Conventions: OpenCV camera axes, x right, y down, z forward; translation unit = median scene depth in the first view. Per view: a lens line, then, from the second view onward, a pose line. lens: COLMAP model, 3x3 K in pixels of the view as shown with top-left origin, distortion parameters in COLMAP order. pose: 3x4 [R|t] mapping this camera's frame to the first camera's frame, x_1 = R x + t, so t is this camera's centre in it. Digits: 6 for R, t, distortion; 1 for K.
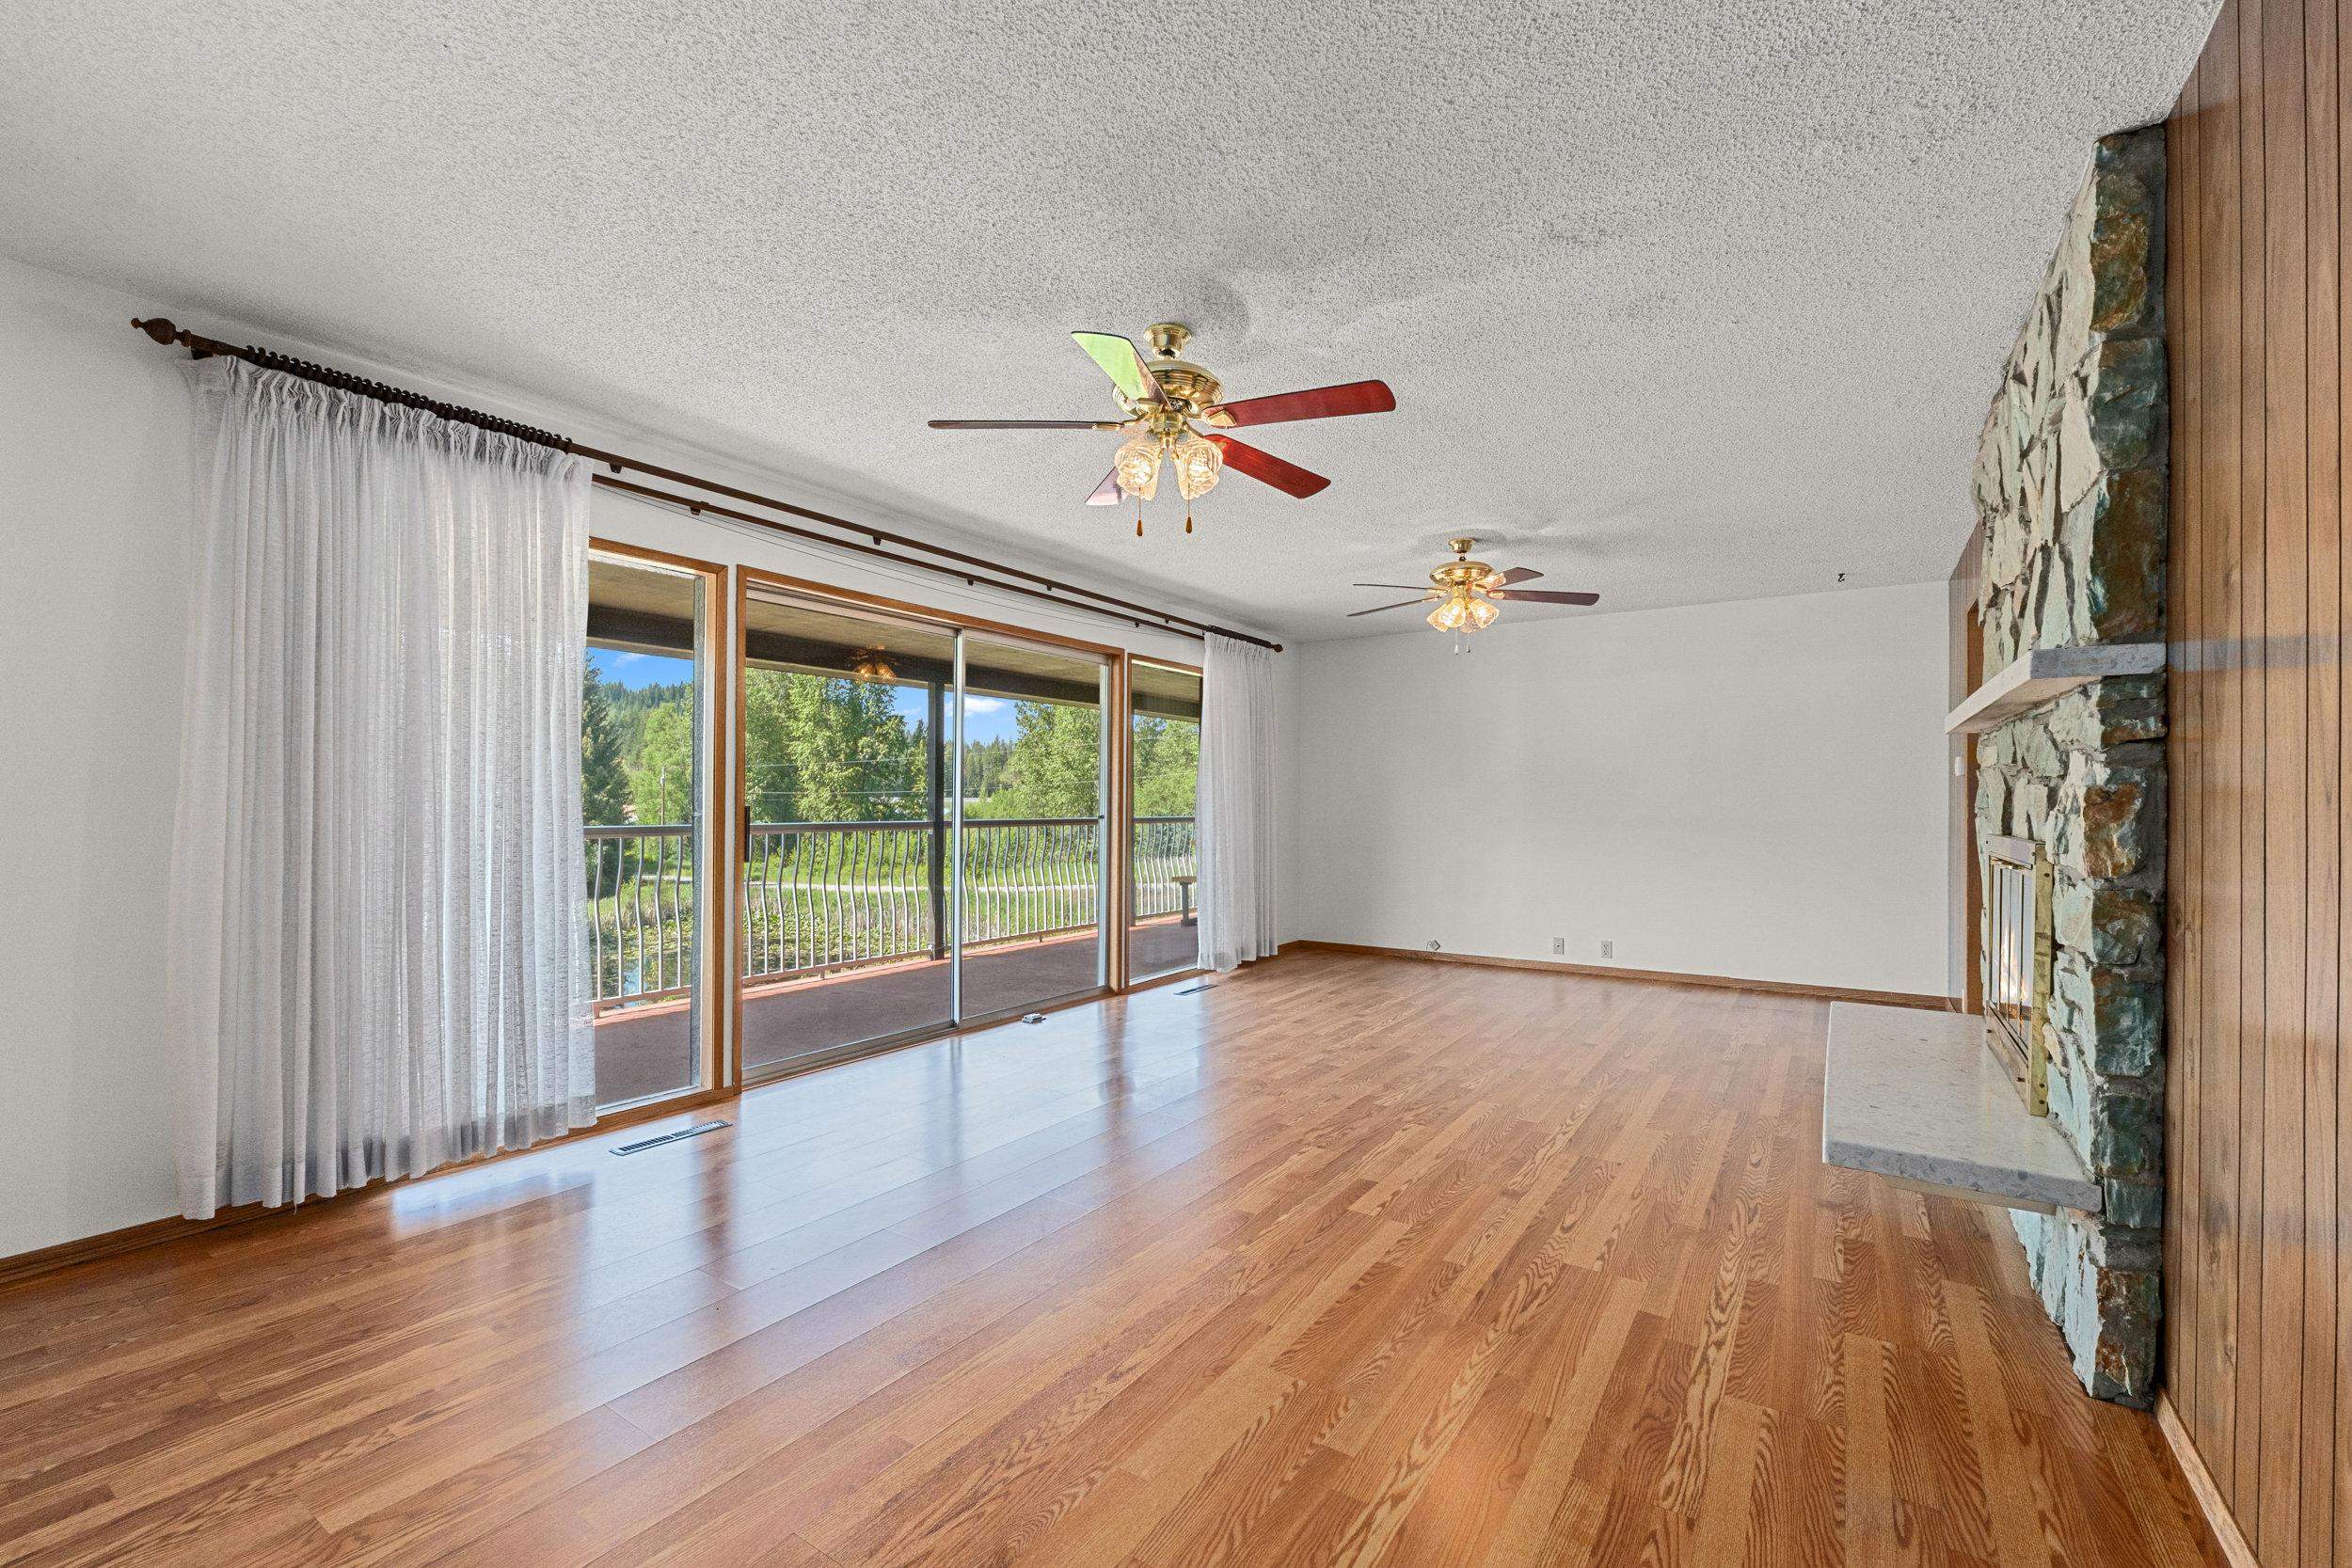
lens RADIAL K [[985.3, 0, 1187.5], [0, 985.3, 799.1], [0, 0, 1]] dist [-0.003495, -0.000960]
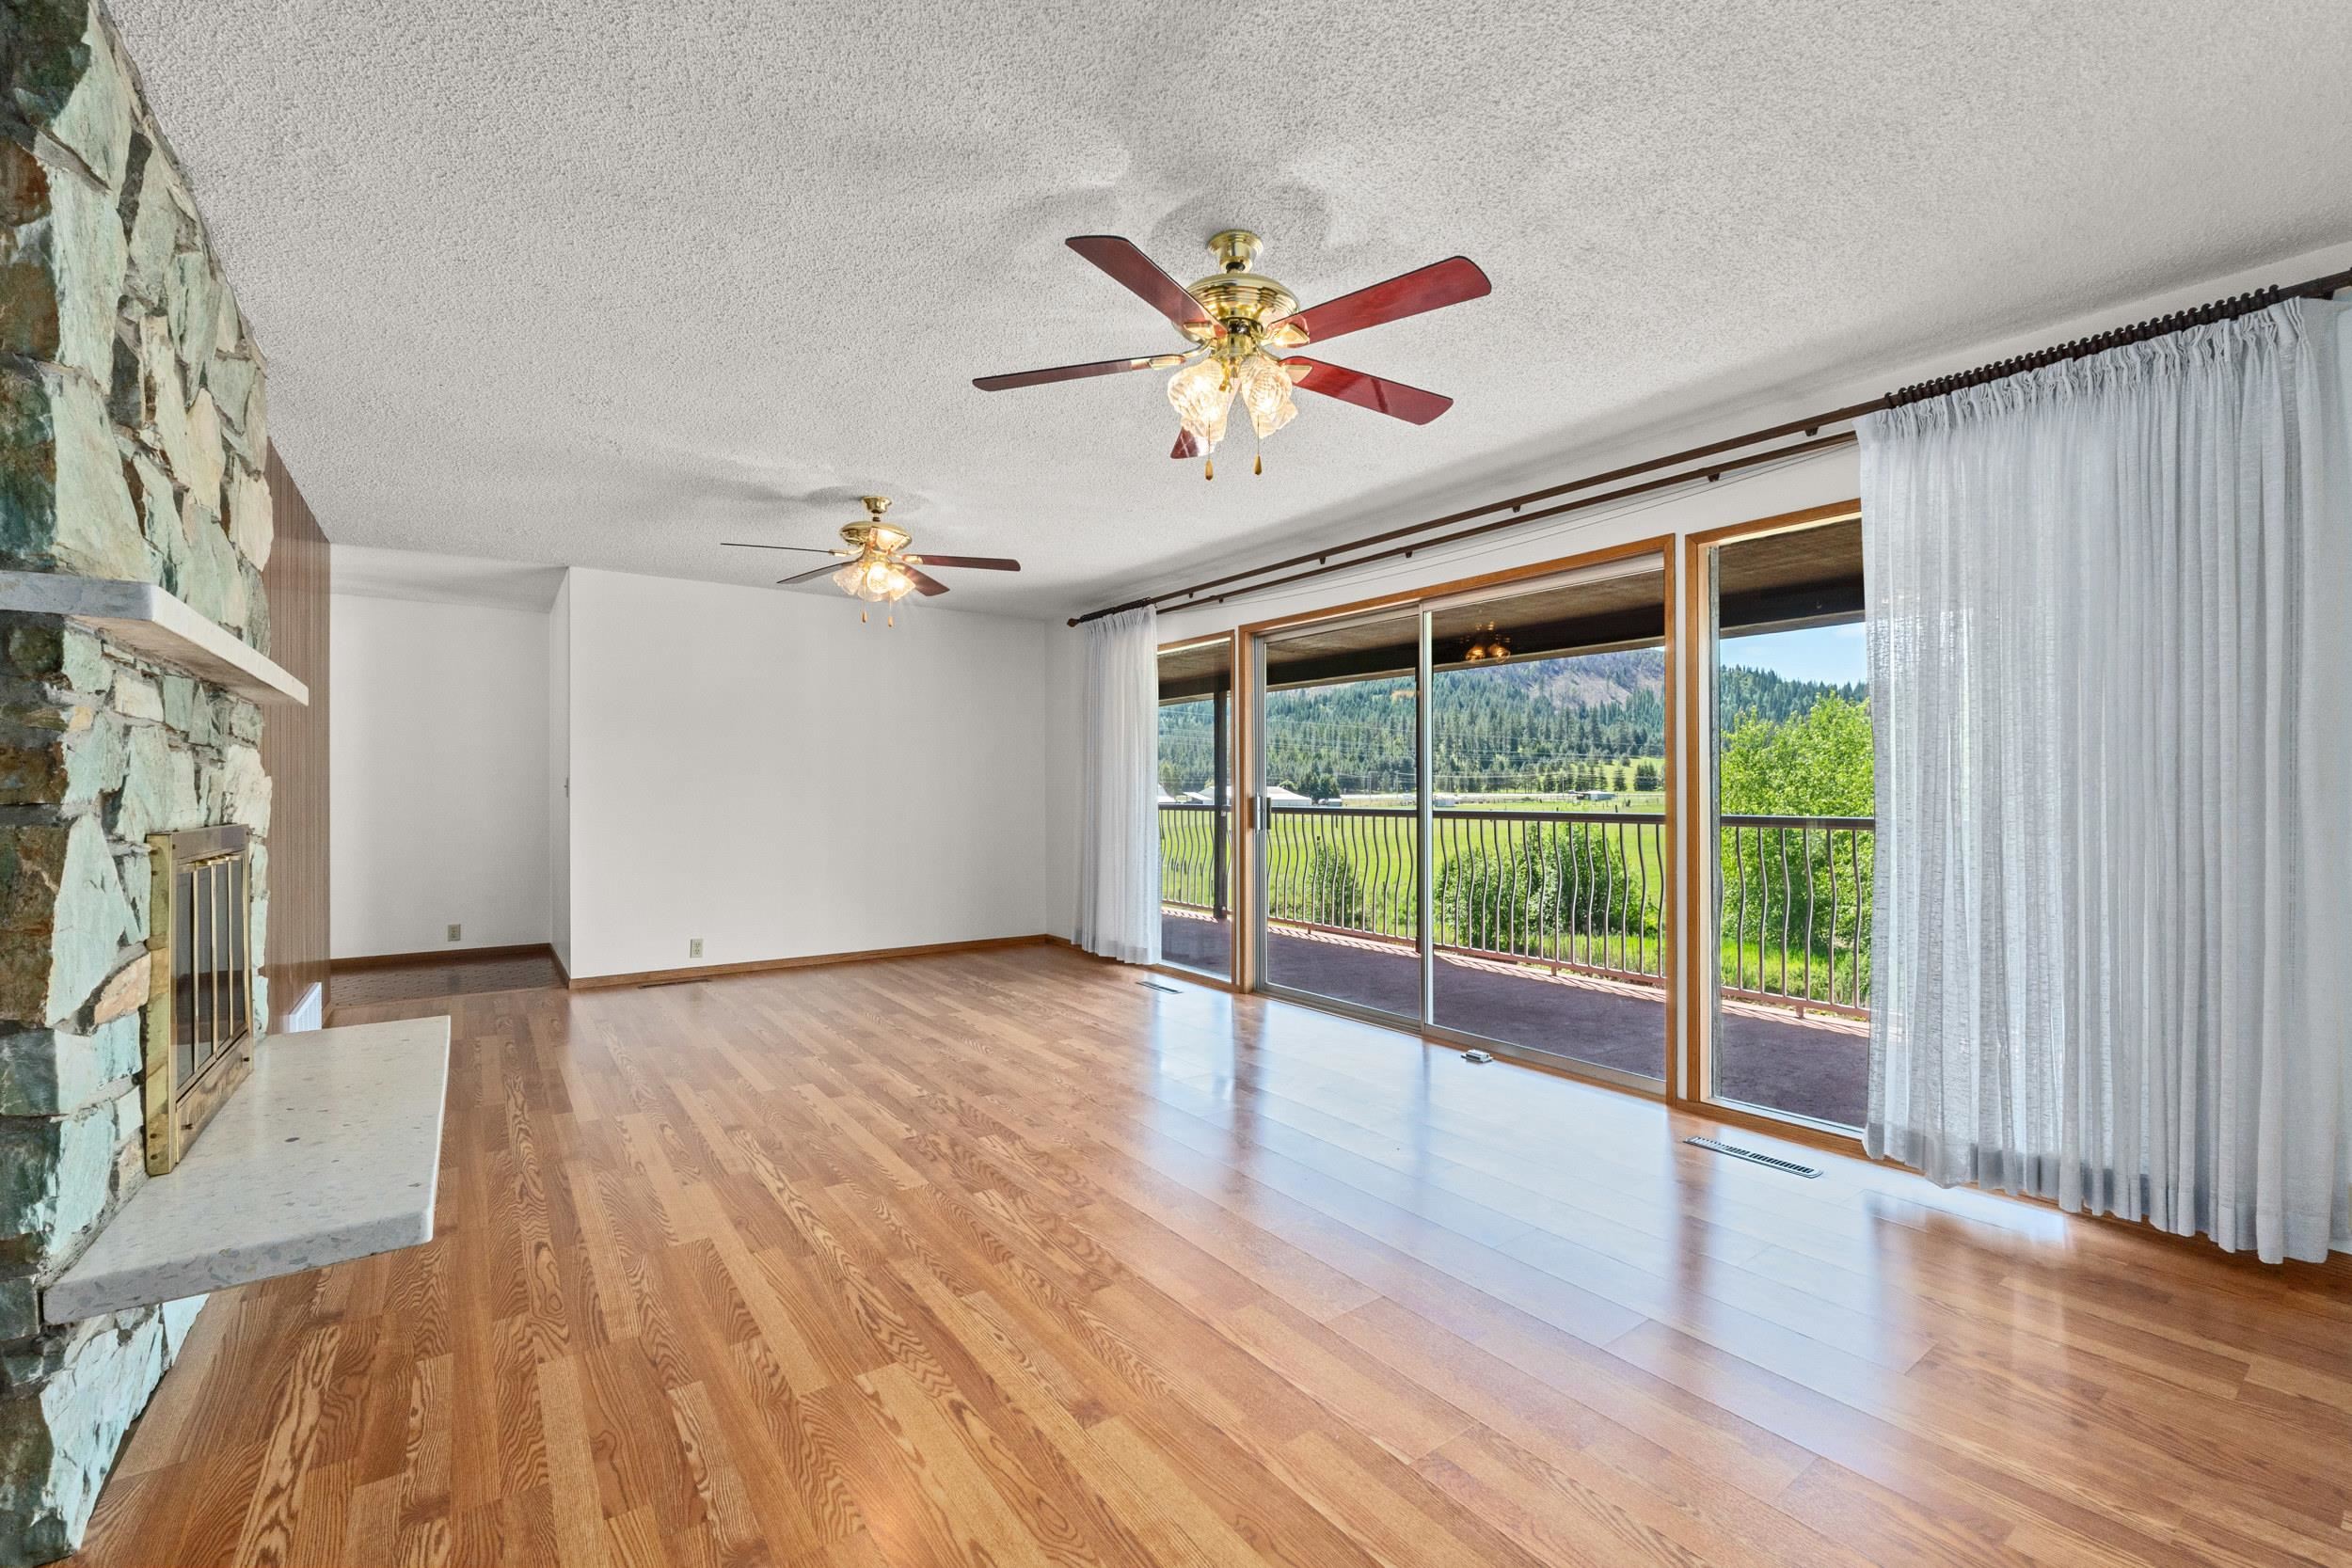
lens RADIAL K [[985.3, 0, 1190.5], [0, 985.3, 785.2], [0, 0, 1]] dist [-0.003495, -0.000960]
pose [[-0.344396, -0.007242, -0.938797, 0.930403], [0.004475, 0.999946, -0.009356, 0.009413], [0.938814, -0.007424, -0.344345, 1.438430]]
